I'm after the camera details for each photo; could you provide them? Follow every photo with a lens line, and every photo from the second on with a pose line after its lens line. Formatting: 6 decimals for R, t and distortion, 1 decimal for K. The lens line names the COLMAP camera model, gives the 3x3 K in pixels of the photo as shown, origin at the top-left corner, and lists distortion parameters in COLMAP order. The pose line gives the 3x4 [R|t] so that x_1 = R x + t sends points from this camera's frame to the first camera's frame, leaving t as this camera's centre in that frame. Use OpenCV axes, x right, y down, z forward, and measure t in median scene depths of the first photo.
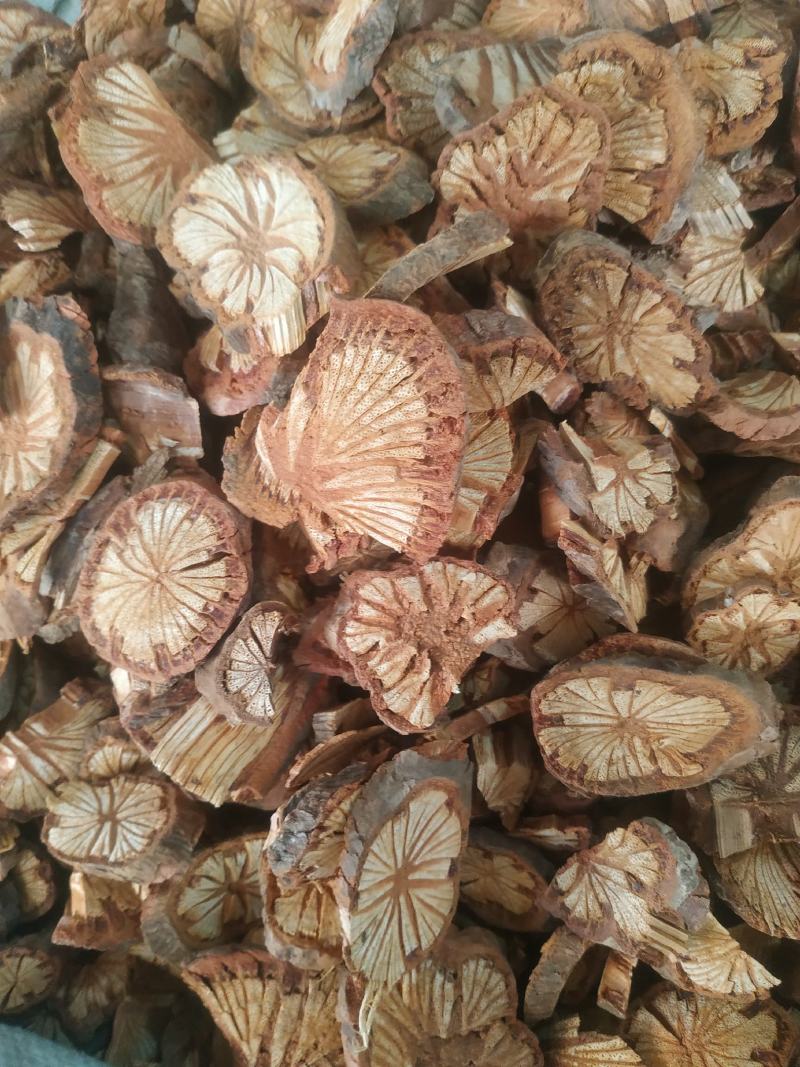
lens RADIAL K [[810.6, 0, 386.4], [0, 810.6, 539.3], [0, 0, 1]] dist [-0.023987, -0.036345]
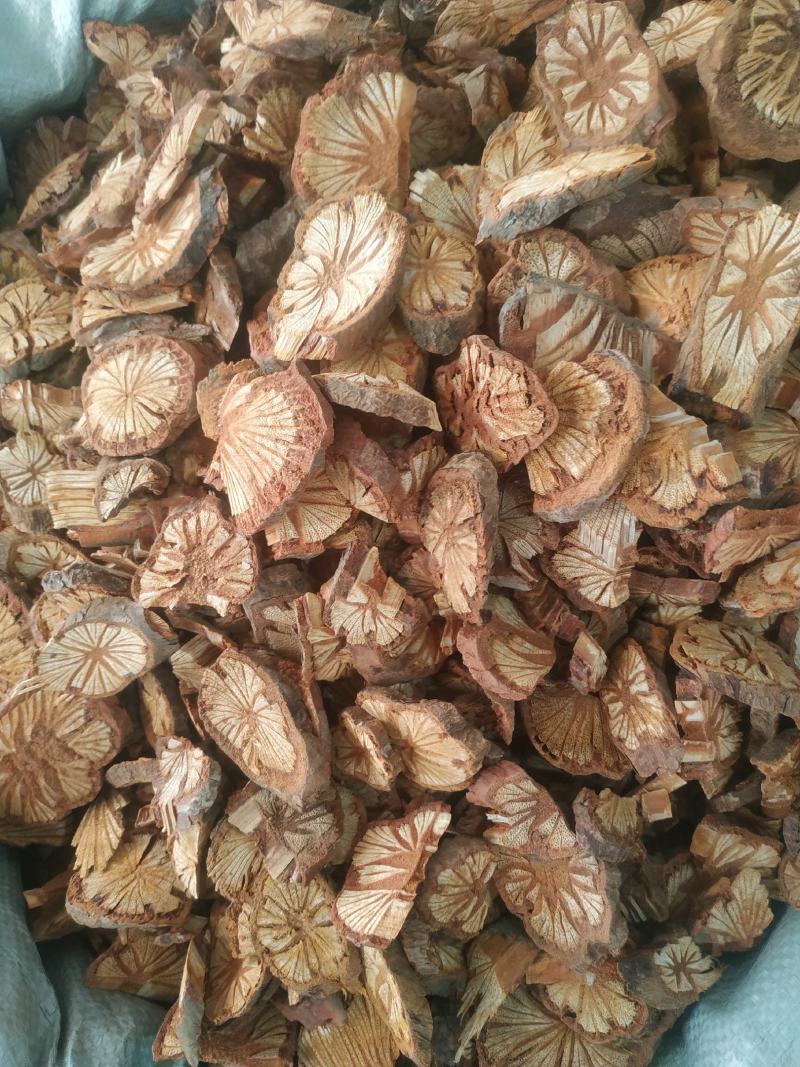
lens RADIAL K [[810.6, 0, 397.7], [0, 810.6, 525.4], [0, 0, 1]] dist [-0.023987, -0.036345]
pose [[0.625995, 0.770806, -0.118275, 0.370473], [-0.719917, 0.629516, 0.292284, -0.580353], [0.299750, -0.097820, 0.948990, -0.237301]]
